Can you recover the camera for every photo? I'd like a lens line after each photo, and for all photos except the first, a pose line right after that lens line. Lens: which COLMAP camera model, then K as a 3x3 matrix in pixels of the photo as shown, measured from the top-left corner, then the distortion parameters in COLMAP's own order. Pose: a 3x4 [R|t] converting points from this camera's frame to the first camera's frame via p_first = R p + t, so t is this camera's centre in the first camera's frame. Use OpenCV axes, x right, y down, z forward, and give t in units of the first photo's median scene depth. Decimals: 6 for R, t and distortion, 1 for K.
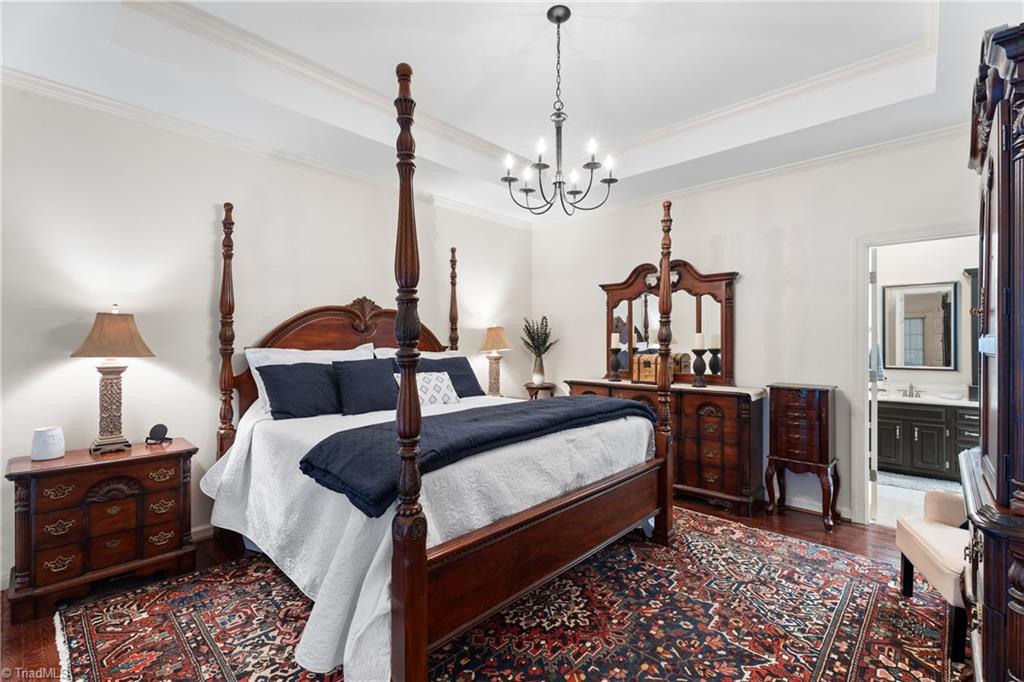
lens RADIAL K [[453.7, 0, 512.0], [0, 453.7, 341.0], [0, 0, 1]] dist [0.000290, 0.000197]
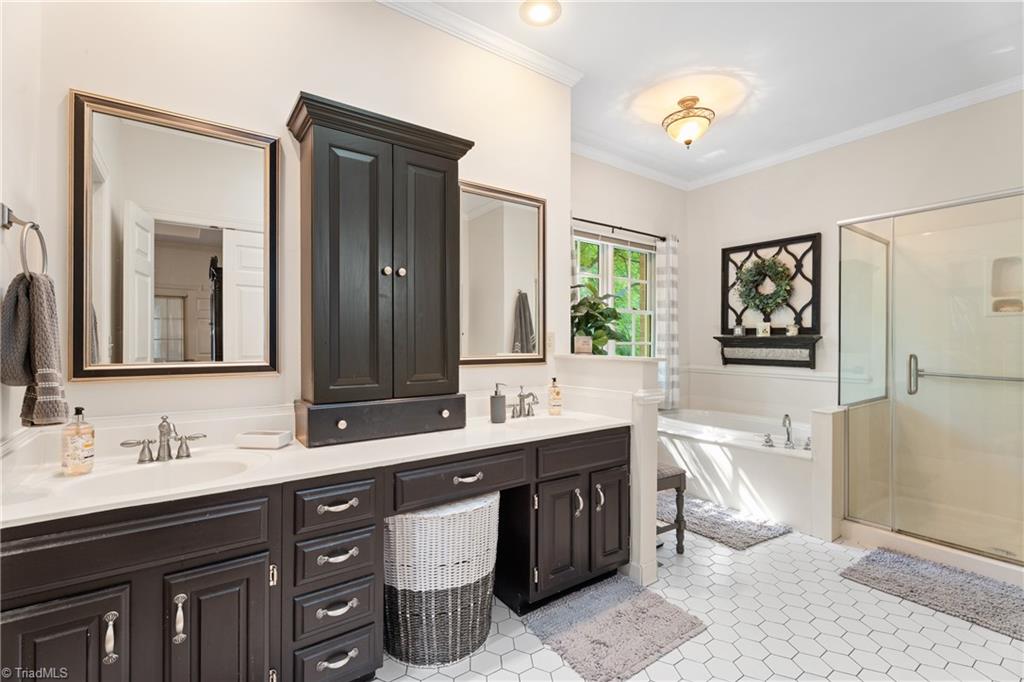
lens RADIAL K [[453.7, 0, 512.0], [0, 453.7, 341.0], [0, 0, 1]] dist [0.000290, 0.000197]
pose [[0.201732, -0.001364, 0.979440, 0.615157], [-0.001745, 0.999997, 0.001752, 0.038969], [-0.979439, -0.002062, 0.201729, 0.695304]]
